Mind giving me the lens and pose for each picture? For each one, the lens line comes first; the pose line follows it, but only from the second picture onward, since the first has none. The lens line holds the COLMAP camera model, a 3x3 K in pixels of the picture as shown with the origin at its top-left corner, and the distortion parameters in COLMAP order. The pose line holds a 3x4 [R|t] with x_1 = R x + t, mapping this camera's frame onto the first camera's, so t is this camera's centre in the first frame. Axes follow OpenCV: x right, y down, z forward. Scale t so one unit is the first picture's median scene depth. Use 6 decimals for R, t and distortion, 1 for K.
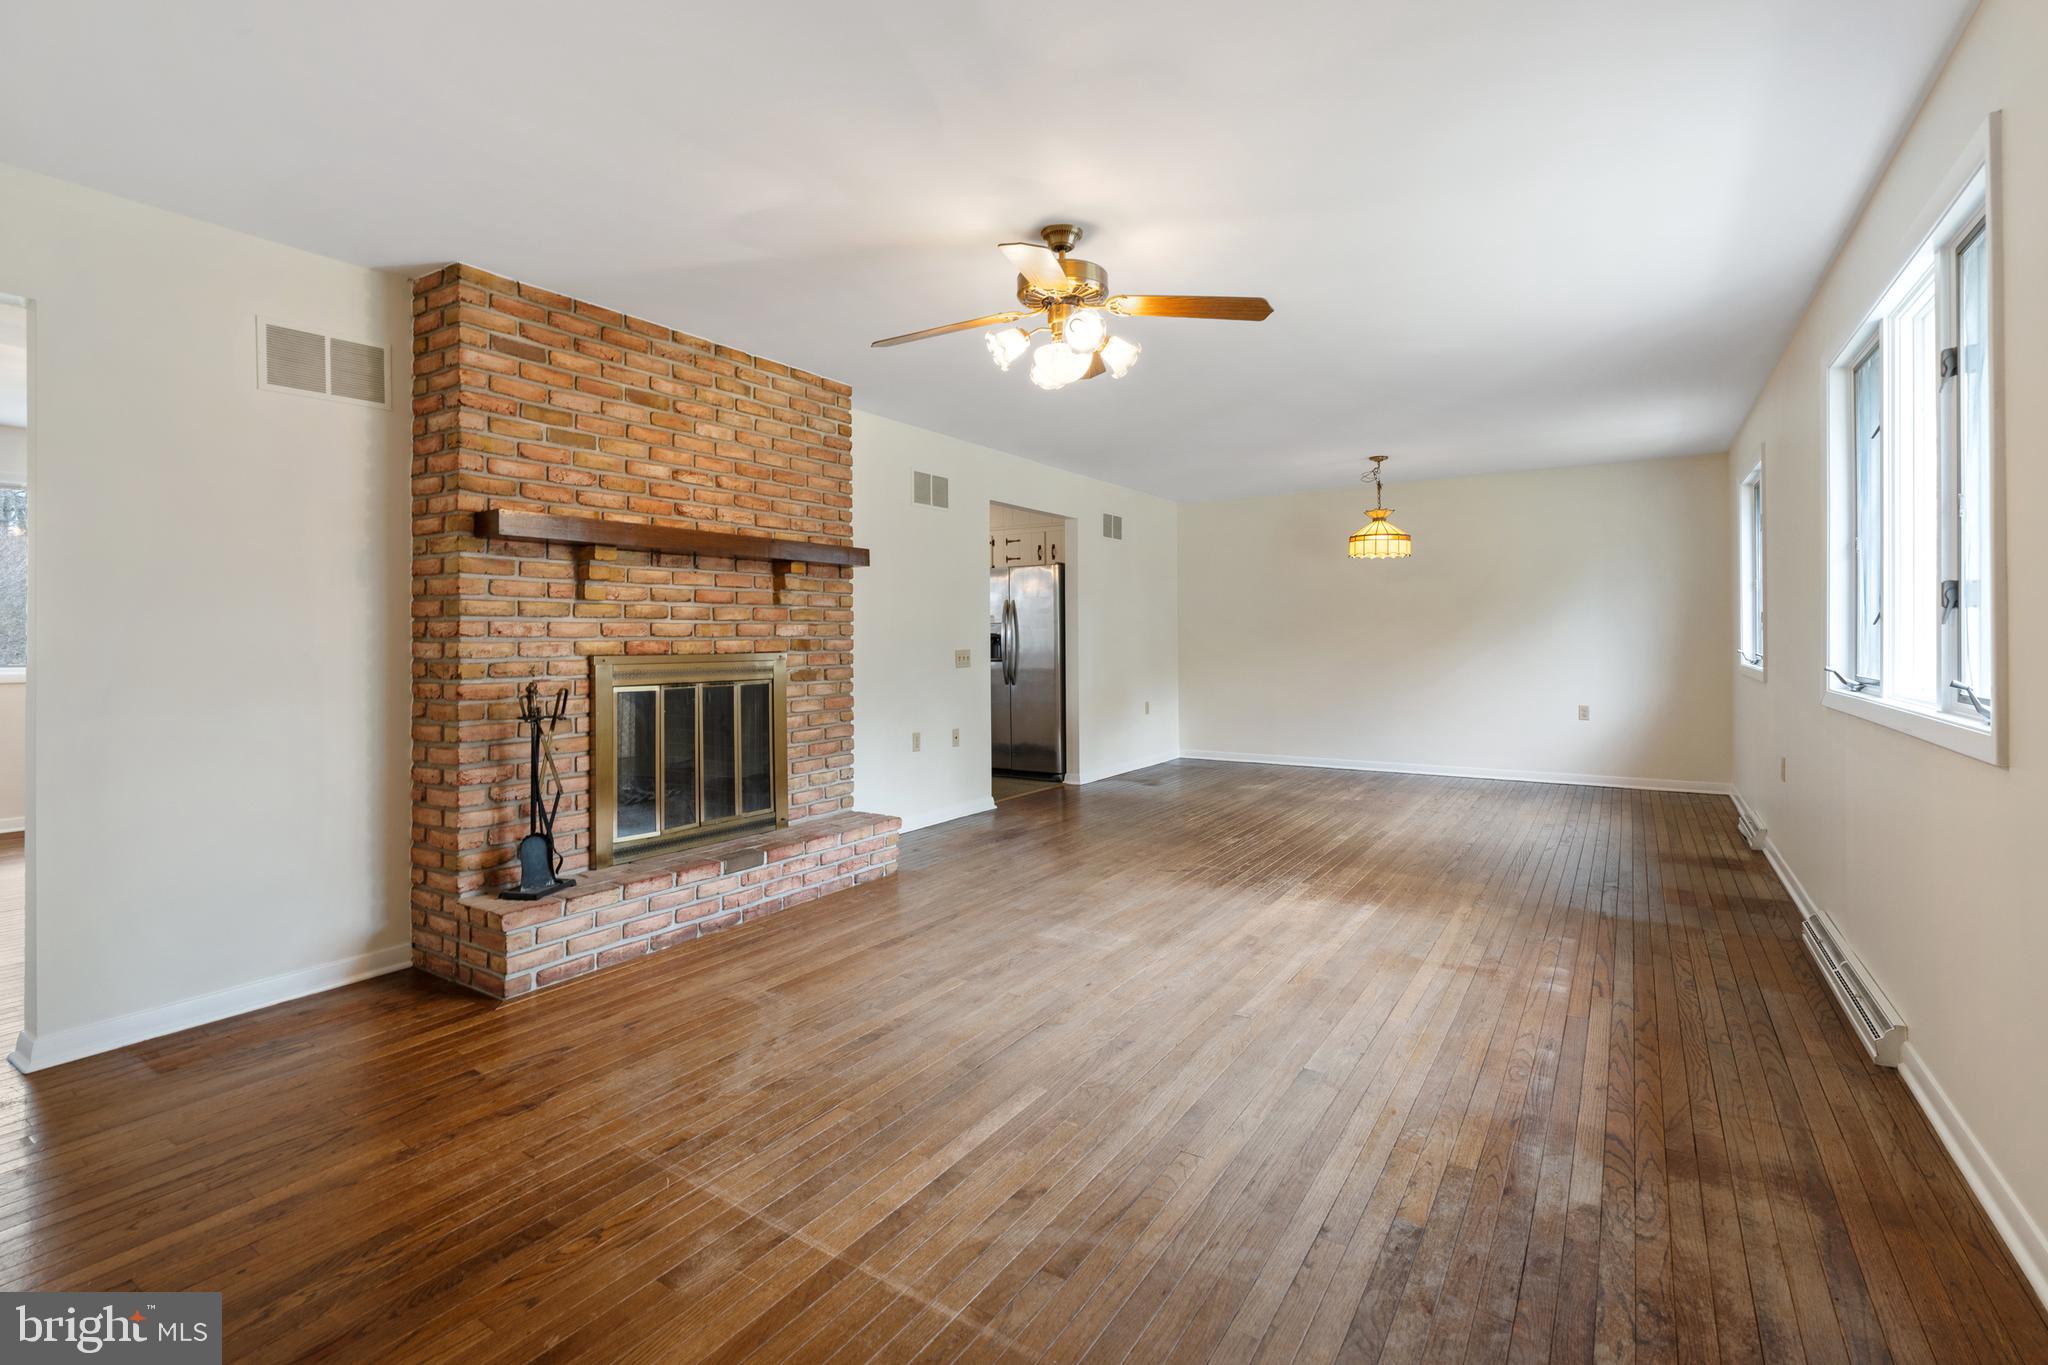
lens RADIAL K [[939.0, 0, 1014.6], [0, 939.0, 628.0], [0, 0, 1]] dist [-0.004111, 0.000503]
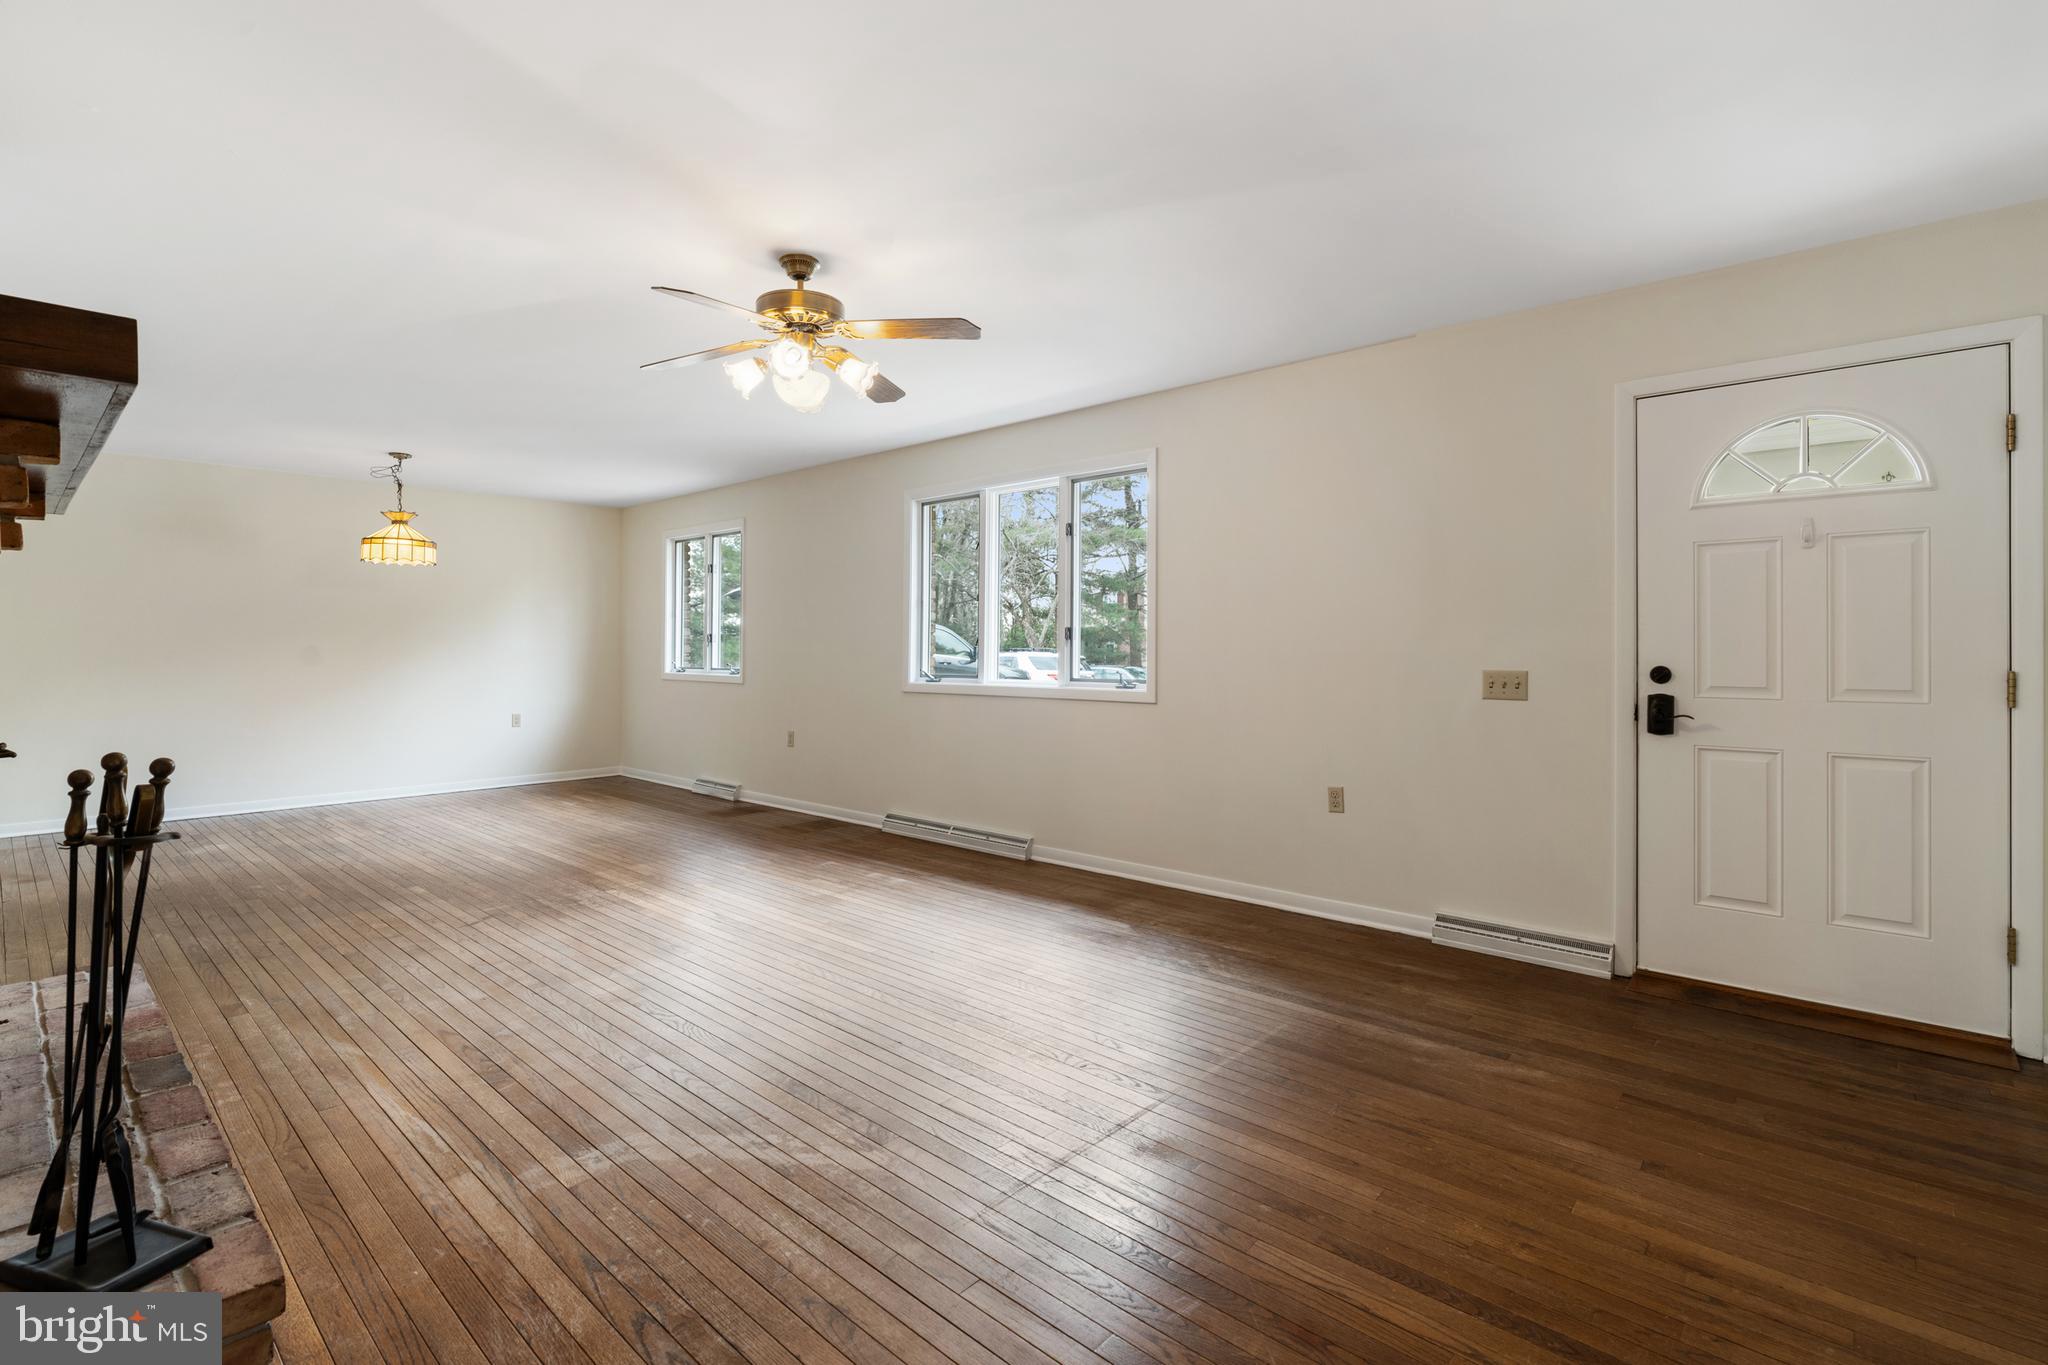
lens RADIAL K [[924.6, 0, 1022.3], [0, 924.6, 652.7], [0, 0, 1]] dist [0.001255, 0.000305]
pose [[0.153128, 0.002649, 0.988203, -0.748399], [-0.012429, 0.999922, -0.000754, 0.007546], [-0.988128, -0.012167, 0.153149, 0.479535]]
